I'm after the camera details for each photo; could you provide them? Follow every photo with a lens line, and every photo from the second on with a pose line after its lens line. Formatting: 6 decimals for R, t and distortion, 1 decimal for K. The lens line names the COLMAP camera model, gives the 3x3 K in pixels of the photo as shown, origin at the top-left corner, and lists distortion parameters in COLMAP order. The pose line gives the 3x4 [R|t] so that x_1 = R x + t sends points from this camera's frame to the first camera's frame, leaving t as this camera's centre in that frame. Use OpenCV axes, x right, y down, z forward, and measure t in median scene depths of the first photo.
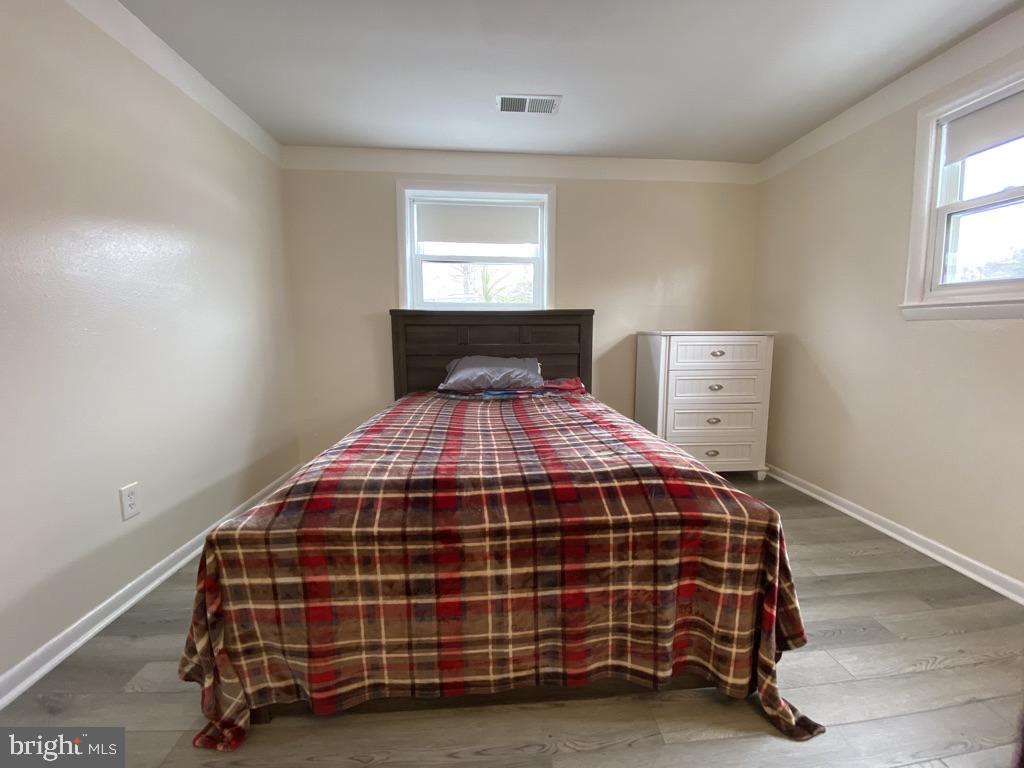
lens RADIAL K [[408.6, 0, 517.8], [0, 408.6, 377.5], [0, 0, 1]] dist [0.018564, -0.018945]
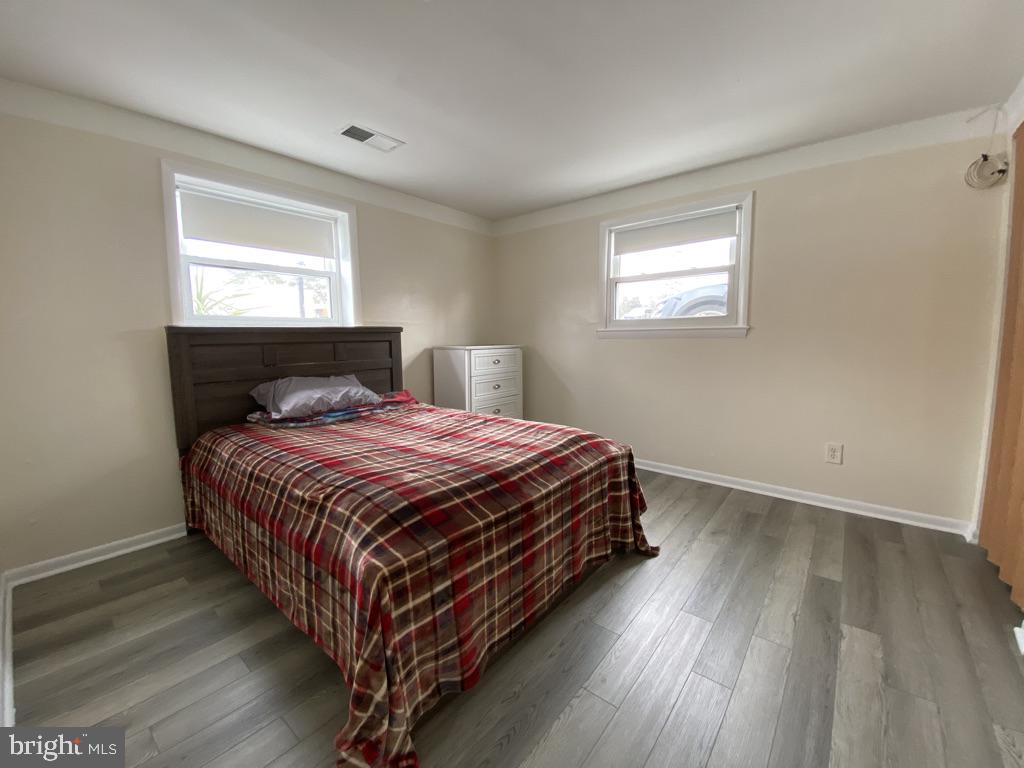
lens RADIAL K [[408.6, 0, 517.8], [0, 408.6, 377.5], [0, 0, 1]] dist [0.018564, -0.018945]
pose [[0.695243, -0.080468, 0.714256, -0.803999], [0.091166, 0.995560, 0.023421, -0.058887], [-0.712970, 0.048833, 0.699492, 0.023394]]
